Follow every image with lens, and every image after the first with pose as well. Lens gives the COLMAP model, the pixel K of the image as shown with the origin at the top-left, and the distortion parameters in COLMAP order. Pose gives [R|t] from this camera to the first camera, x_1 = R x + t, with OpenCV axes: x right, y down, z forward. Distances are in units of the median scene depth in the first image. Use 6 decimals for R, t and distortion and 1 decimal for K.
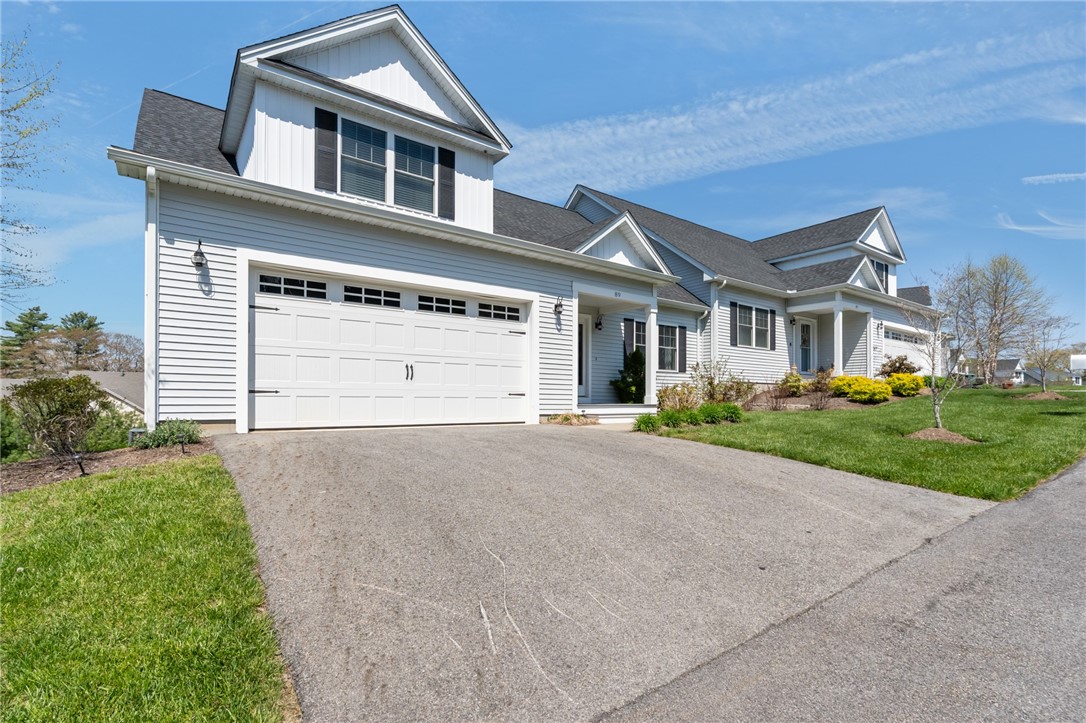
lens RADIAL K [[510.7, 0, 543.6], [0, 510.7, 395.4], [0, 0, 1]] dist [0.003219, 0.000367]
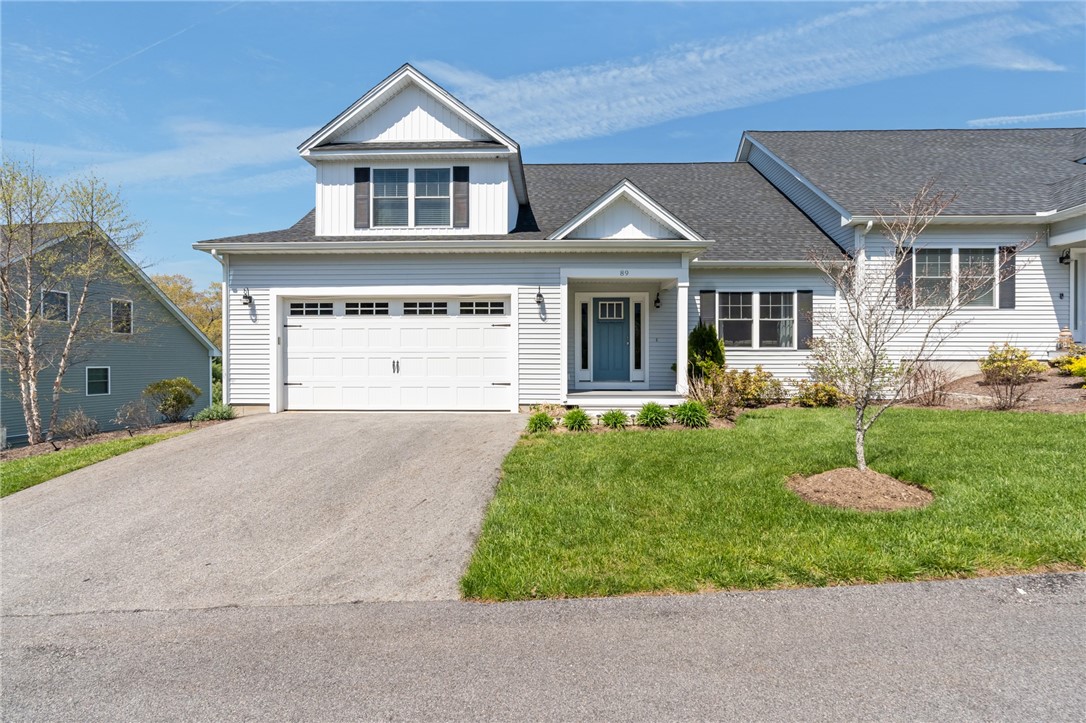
lens RADIAL K [[492.5, 0, 545.0], [0, 492.5, 362.3], [0, 0, 1]] dist [-0.003453, 0.000043]
pose [[0.788959, -0.004273, -0.614432, 0.640997], [0.009829, 0.999936, 0.005667, -0.051543], [0.614368, -0.010510, 0.788950, 0.251911]]
